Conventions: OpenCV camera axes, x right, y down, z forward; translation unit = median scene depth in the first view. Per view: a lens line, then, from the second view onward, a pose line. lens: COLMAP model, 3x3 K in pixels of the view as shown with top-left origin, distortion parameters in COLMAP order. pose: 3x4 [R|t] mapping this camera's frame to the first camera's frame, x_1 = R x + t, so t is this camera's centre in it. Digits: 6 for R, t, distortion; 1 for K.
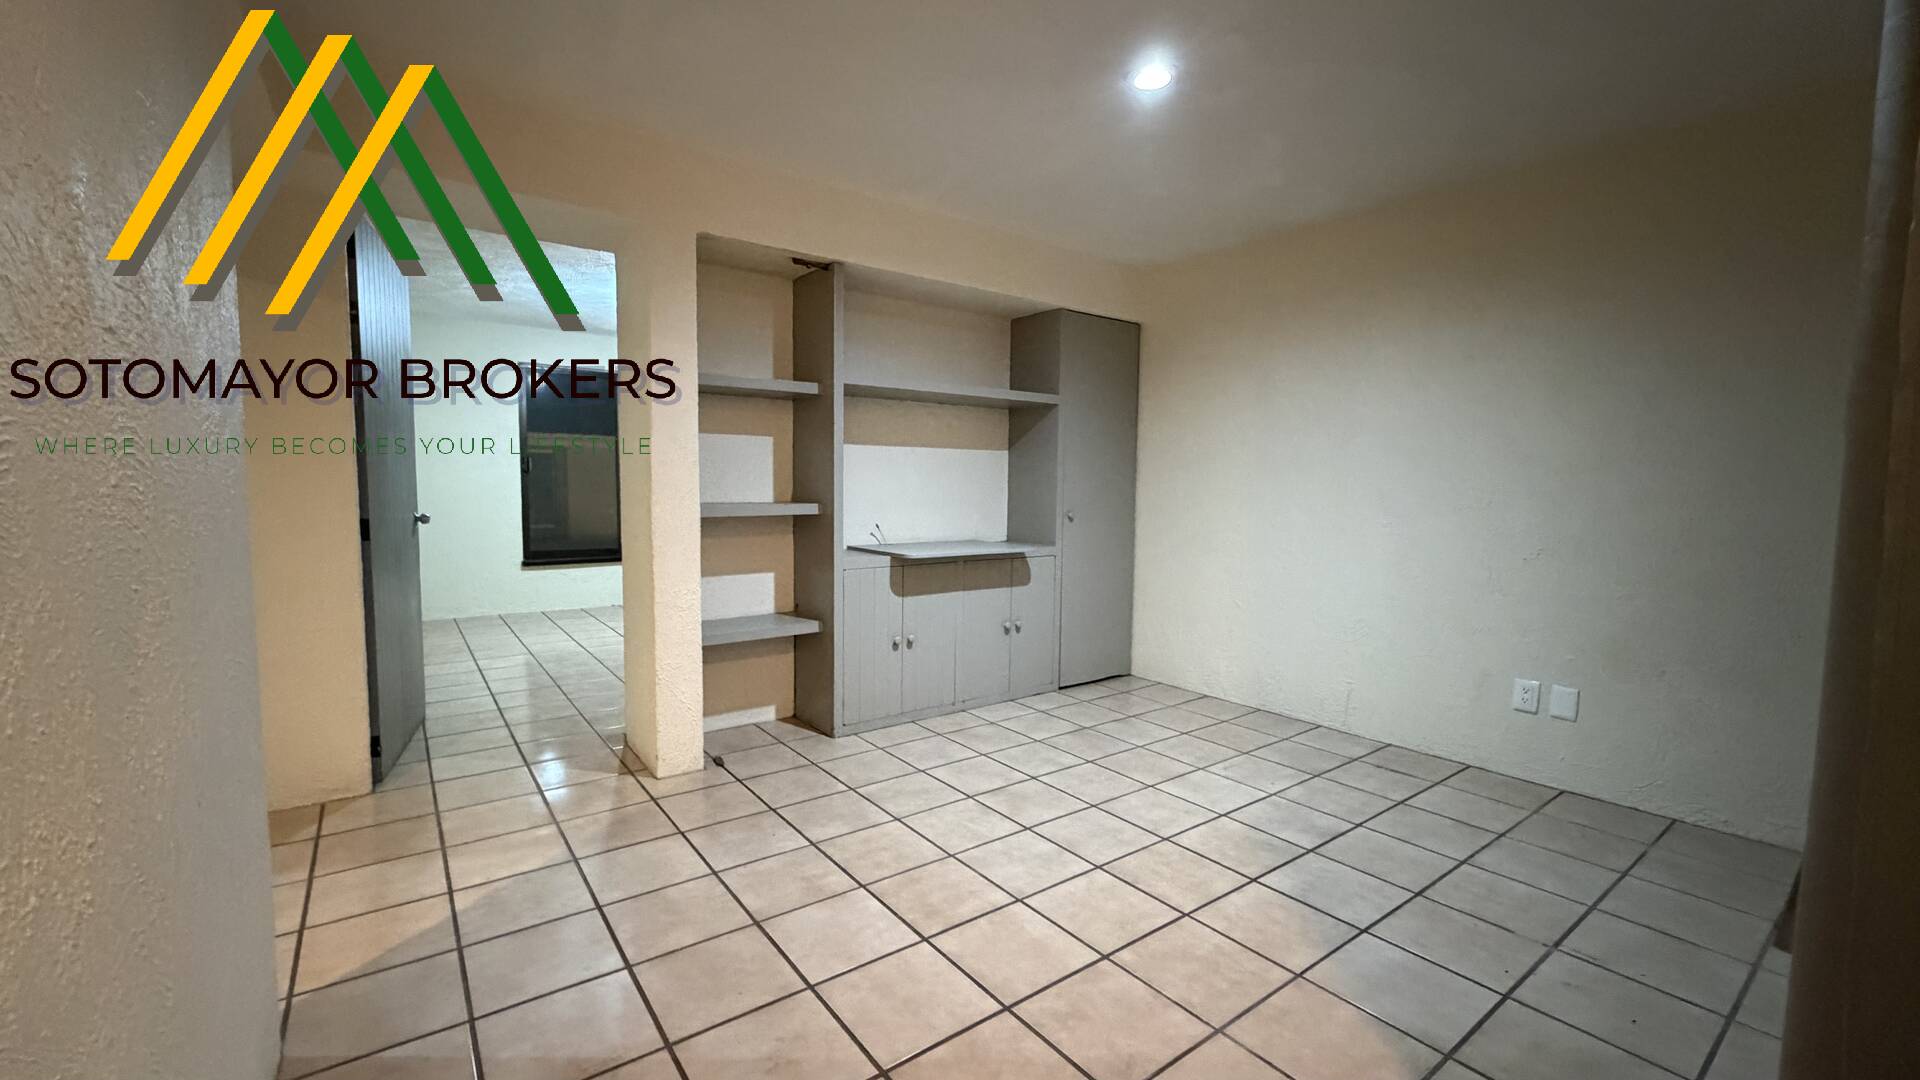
lens RADIAL K [[766.5, 0, 956.6], [0, 766.5, 542.7], [0, 0, 1]] dist [0.000477, -0.000581]
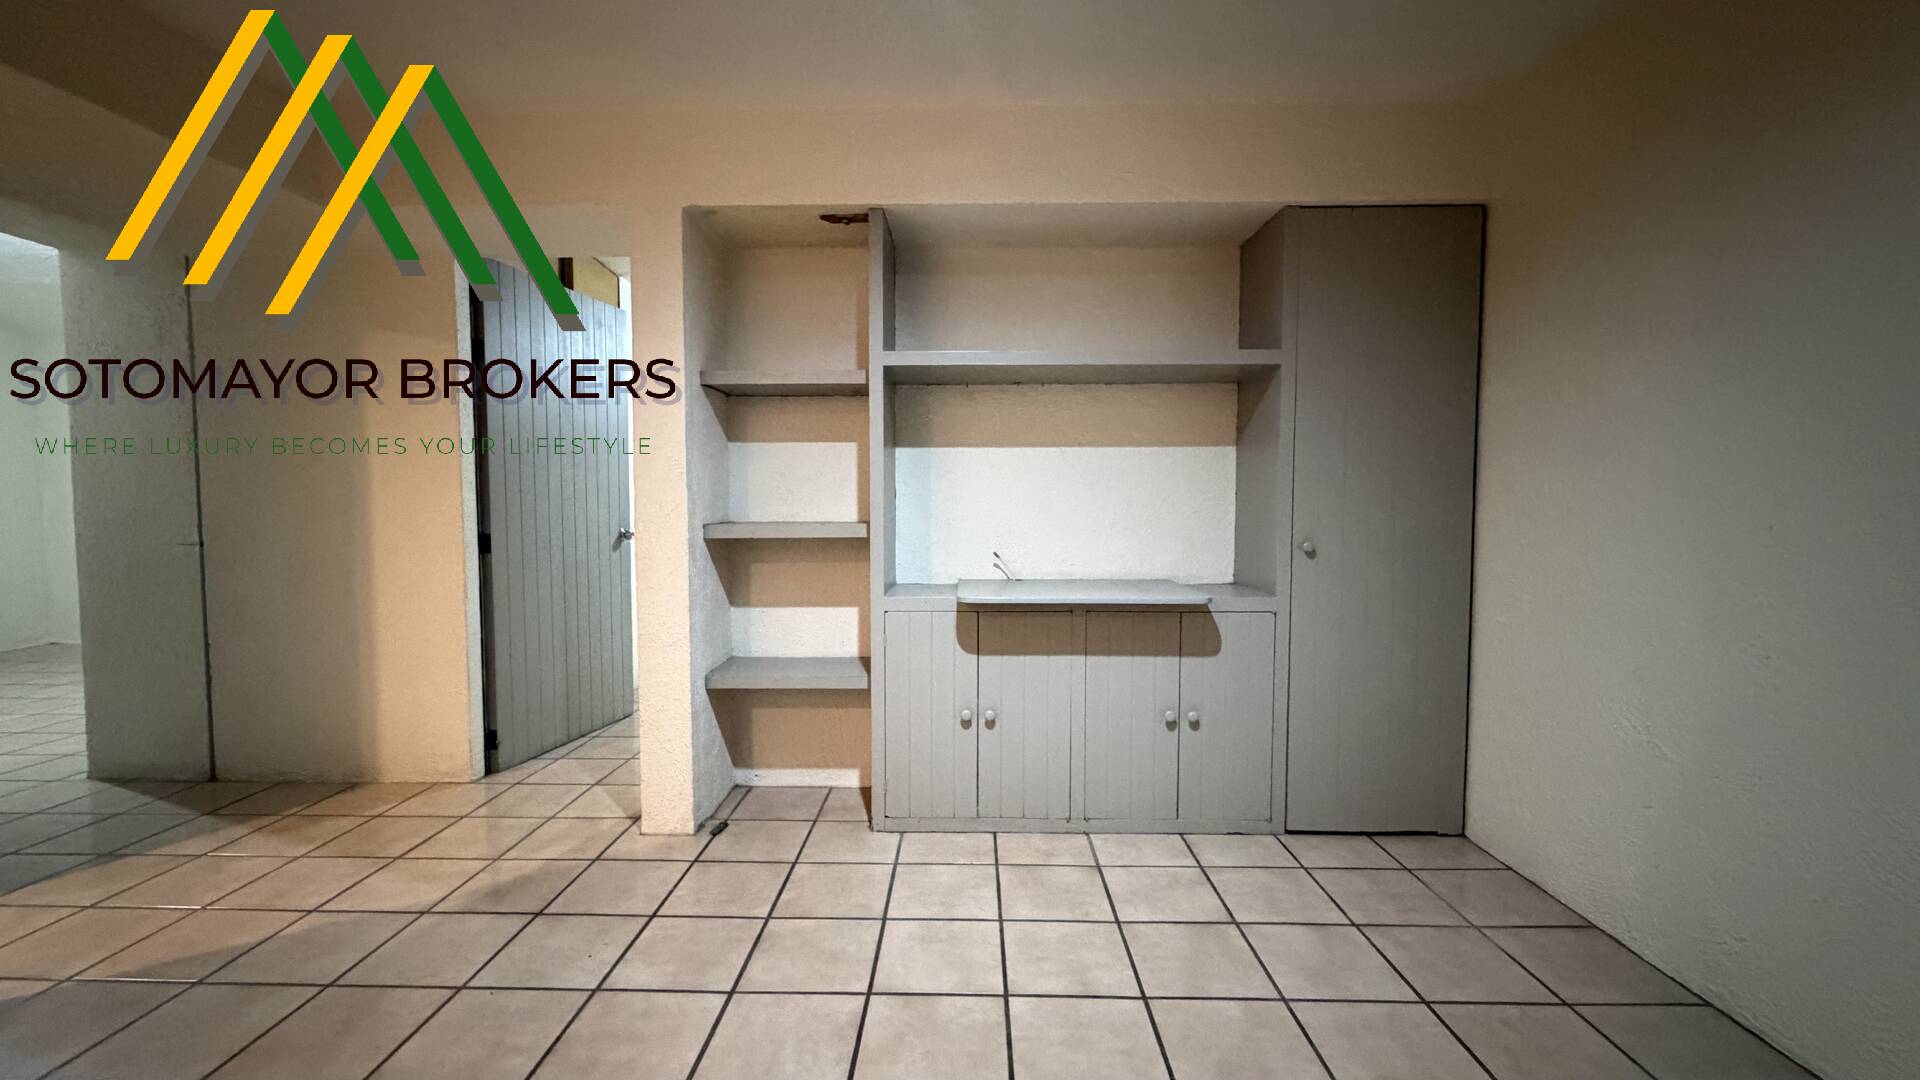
lens RADIAL K [[766.5, 0, 957.4], [0, 766.5, 542.8], [0, 0, 1]] dist [0.000477, -0.000581]
pose [[0.788532, 0.023786, -0.614534, 0.352482], [-0.039682, 0.999137, -0.012245, -0.024787], [0.613712, 0.034041, 0.788796, 0.420587]]
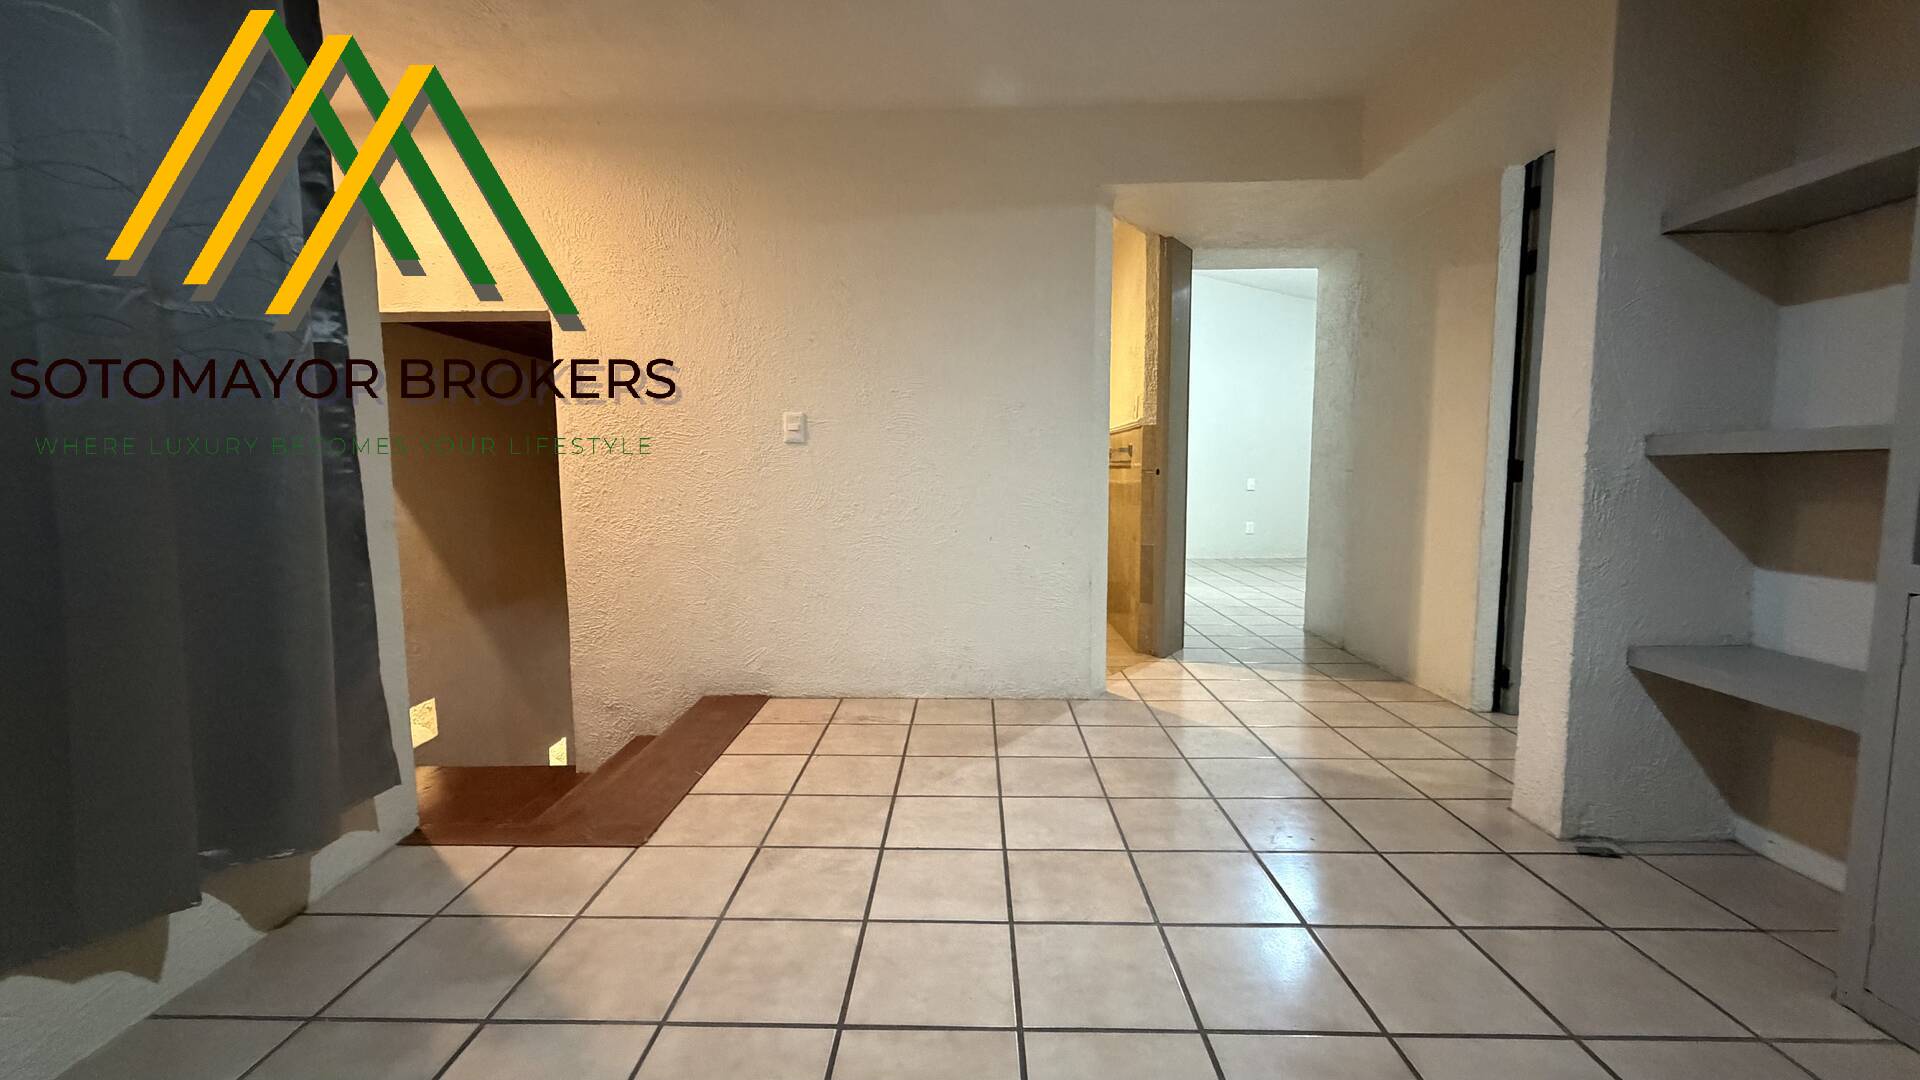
lens RADIAL K [[766.5, 0, 951.2], [0, 766.5, 538.3], [0, 0, 1]] dist [0.000477, -0.000581]
pose [[-0.616762, 0.064378, -0.784513, 0.415488], [-0.061853, 0.989604, 0.129836, -0.011025], [0.784716, 0.128602, -0.606368, 0.807339]]
